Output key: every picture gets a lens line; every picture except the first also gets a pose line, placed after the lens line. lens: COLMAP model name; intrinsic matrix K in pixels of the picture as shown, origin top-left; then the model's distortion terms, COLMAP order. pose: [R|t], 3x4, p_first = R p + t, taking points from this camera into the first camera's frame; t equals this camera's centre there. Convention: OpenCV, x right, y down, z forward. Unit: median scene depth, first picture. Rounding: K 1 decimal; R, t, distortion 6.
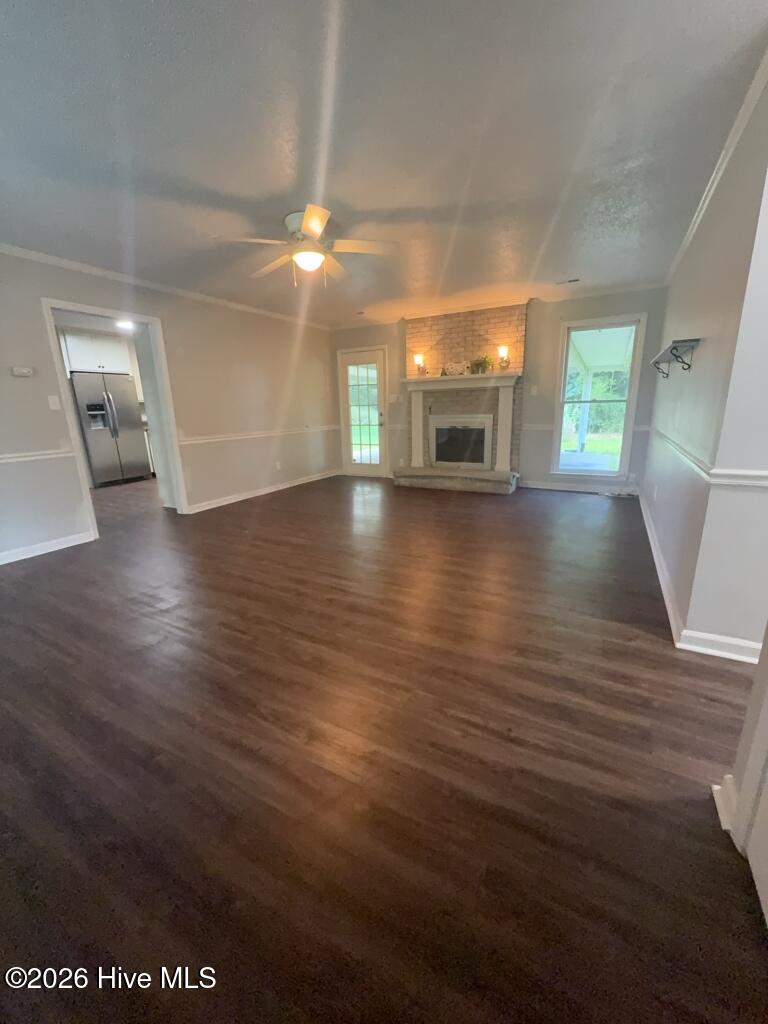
lens RADIAL K [[407.7, 0, 383.5], [0, 407.7, 511.2], [0, 0, 1]] dist [0.000864, -0.000137]
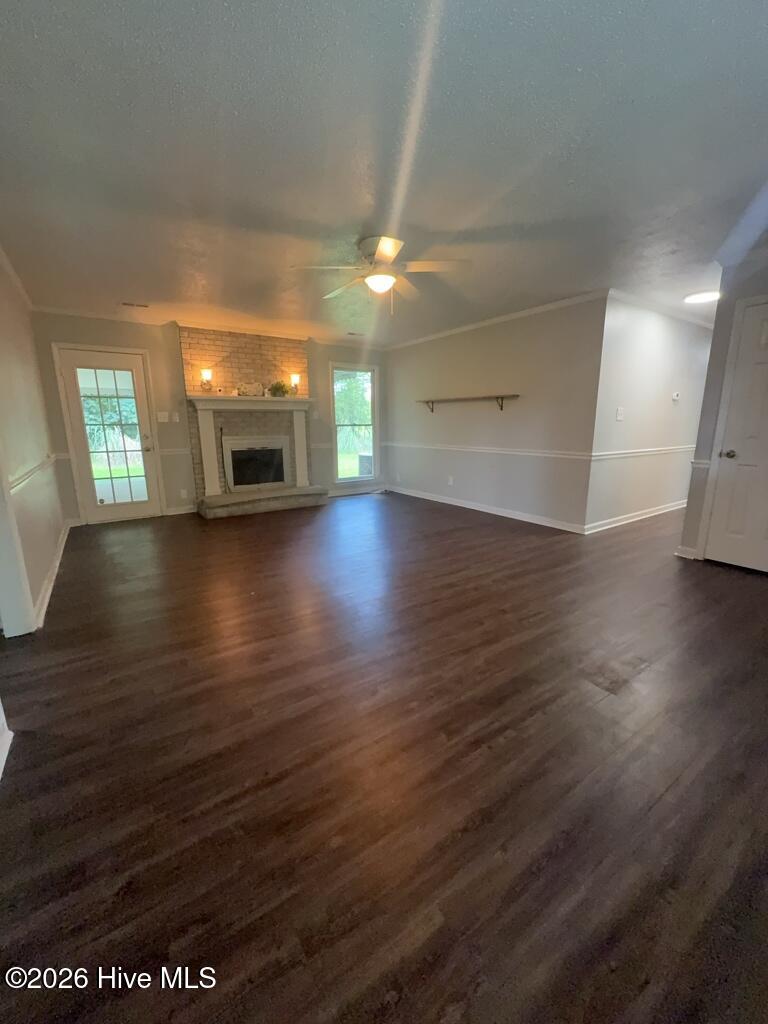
lens RADIAL K [[407.7, 0, 381.6], [0, 407.7, 511.8], [0, 0, 1]] dist [0.000864, -0.000137]
pose [[0.455121, -0.165987, 0.874822, -0.586535], [0.216876, 0.973548, 0.071891, -0.064663], [-0.863615, 0.157008, 0.479081, 0.302072]]
